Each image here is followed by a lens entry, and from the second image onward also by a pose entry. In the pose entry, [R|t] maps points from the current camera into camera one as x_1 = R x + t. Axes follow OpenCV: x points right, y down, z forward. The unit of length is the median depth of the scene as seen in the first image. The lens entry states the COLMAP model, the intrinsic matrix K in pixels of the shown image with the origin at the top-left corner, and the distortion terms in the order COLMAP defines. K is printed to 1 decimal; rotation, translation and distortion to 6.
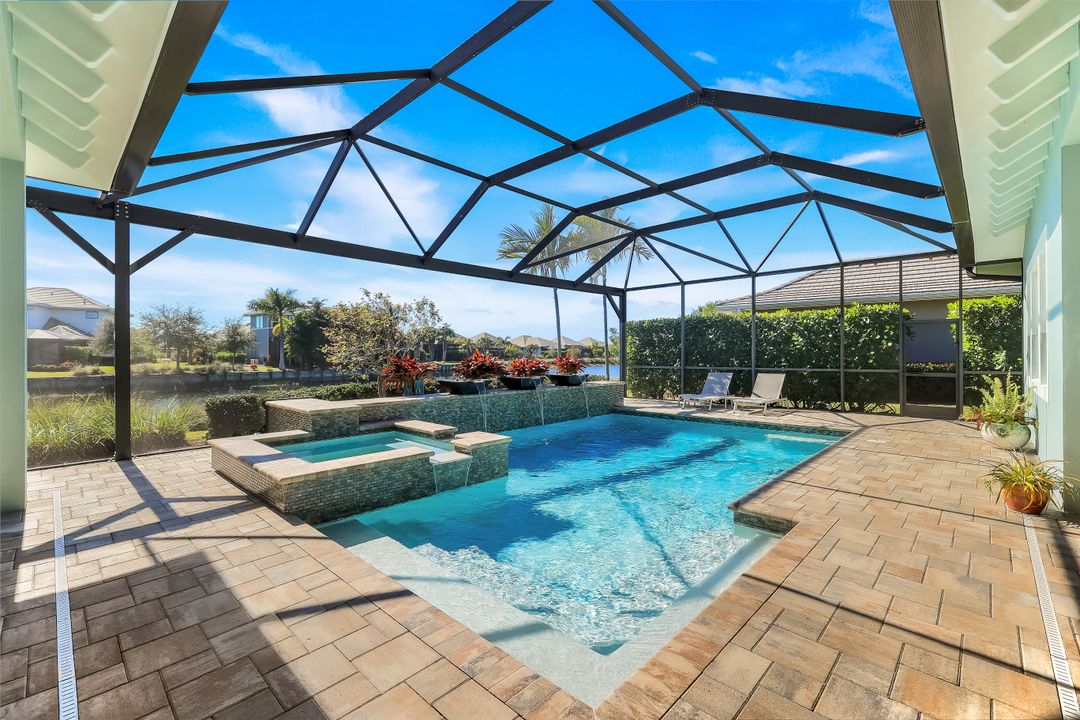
lens RADIAL K [[463.2, 0, 538.8], [0, 463.2, 353.9], [0, 0, 1]] dist [0.003032, -0.000397]
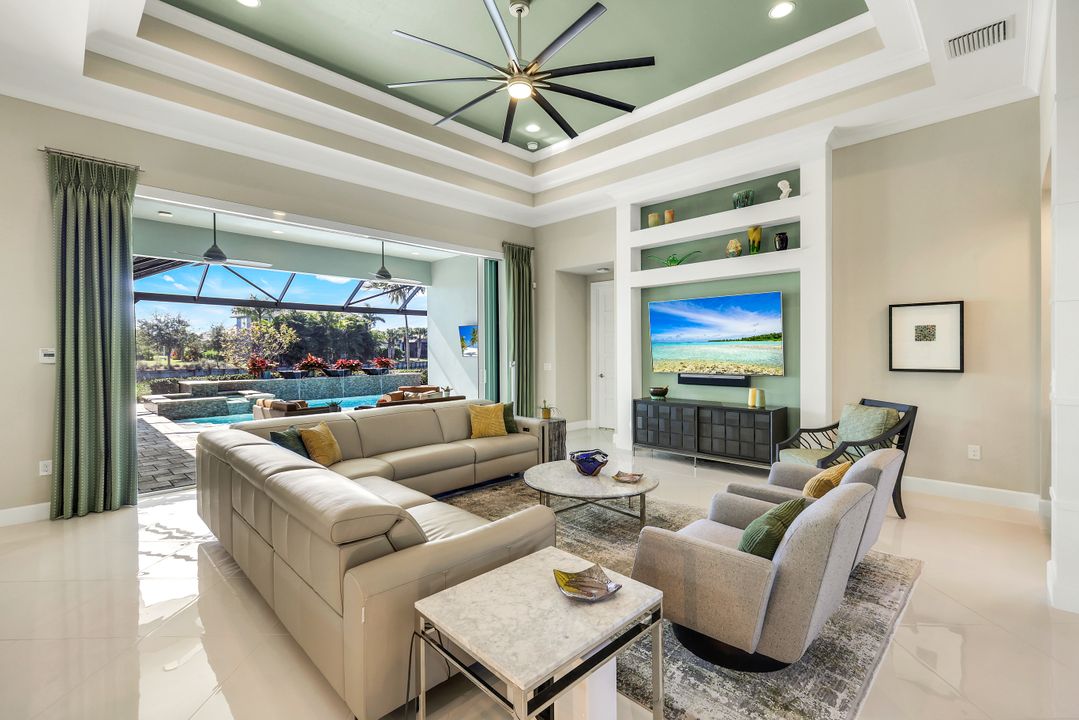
lens RADIAL K [[477.8, 0, 550.2], [0, 477.8, 356.8], [0, 0, 1]] dist [0.003112, -0.000674]
pose [[0.999979, -0.000667, -0.006468, 0.615987], [0.000759, 0.999897, 0.014303, -0.018998], [0.006458, -0.014308, 0.999877, -0.632324]]
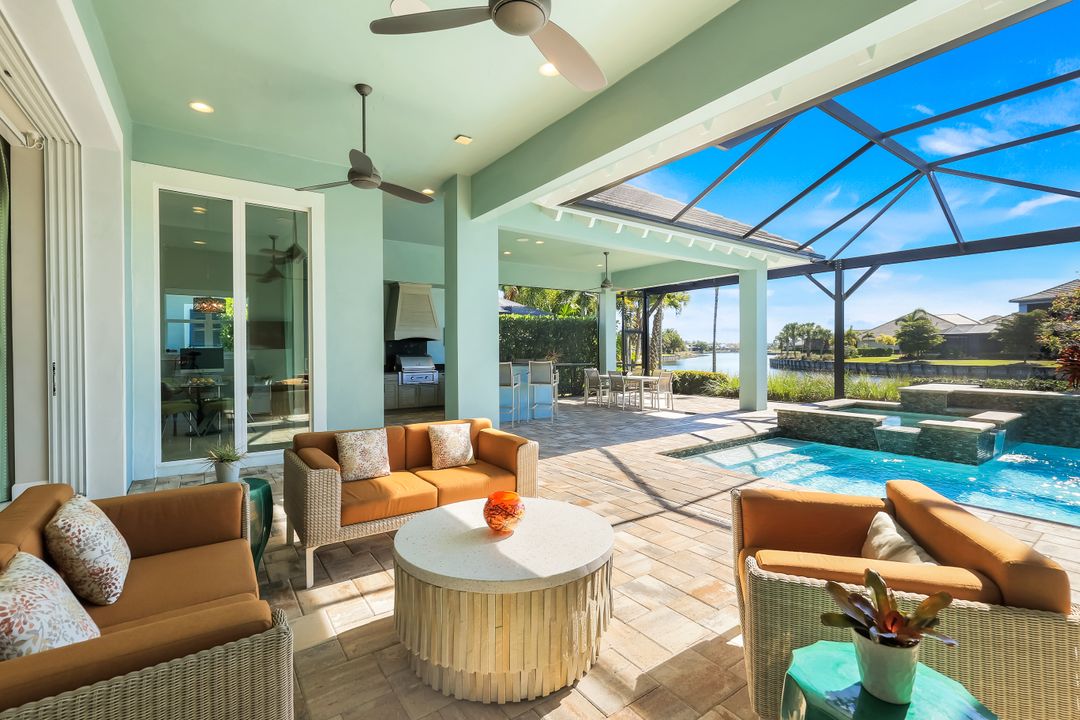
lens RADIAL K [[463.2, 0, 540.2], [0, 463.2, 352.0], [0, 0, 1]] dist [0.003032, -0.000397]
pose [[-0.197953, 0.010563, -0.980155, 0.524972], [0.007408, 0.999929, 0.009280, -0.002199], [0.980184, -0.005424, -0.198017, 0.122871]]
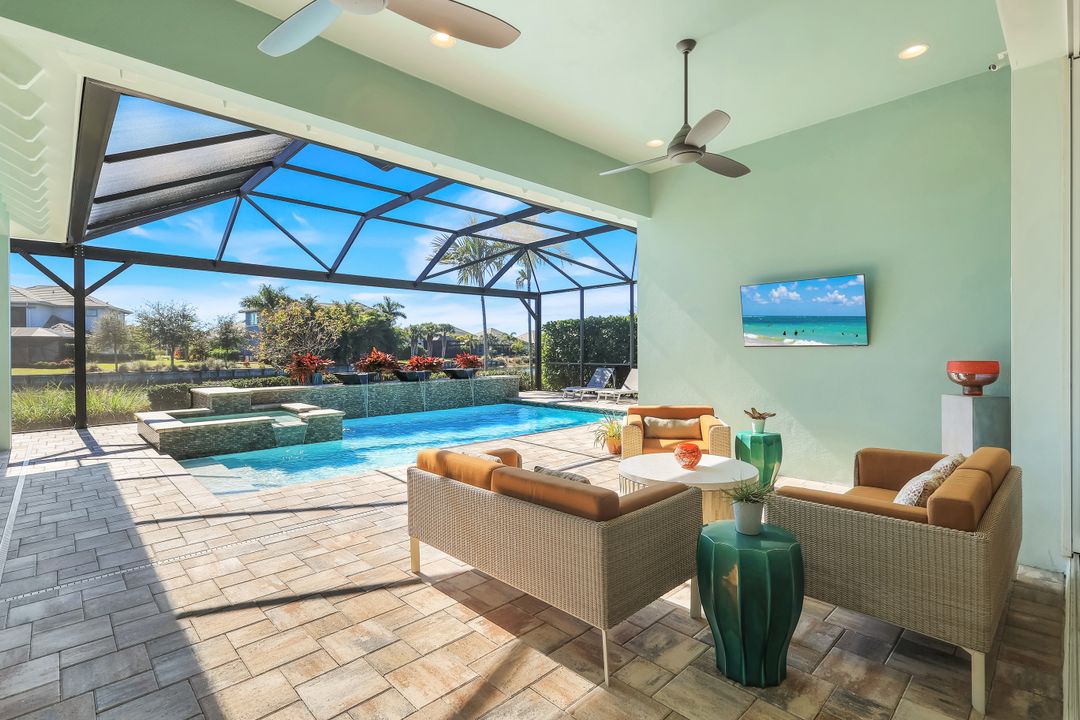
lens RADIAL K [[502.5, 0, 546.3], [0, 502.5, 356.1], [0, 0, 1]] dist [0.002150, 0.000990]
pose [[0.999253, -0.001310, -0.038614, 0.286344], [0.001788, 0.999922, 0.012351, -0.004004], [0.038595, -0.012411, 0.999178, -0.235227]]
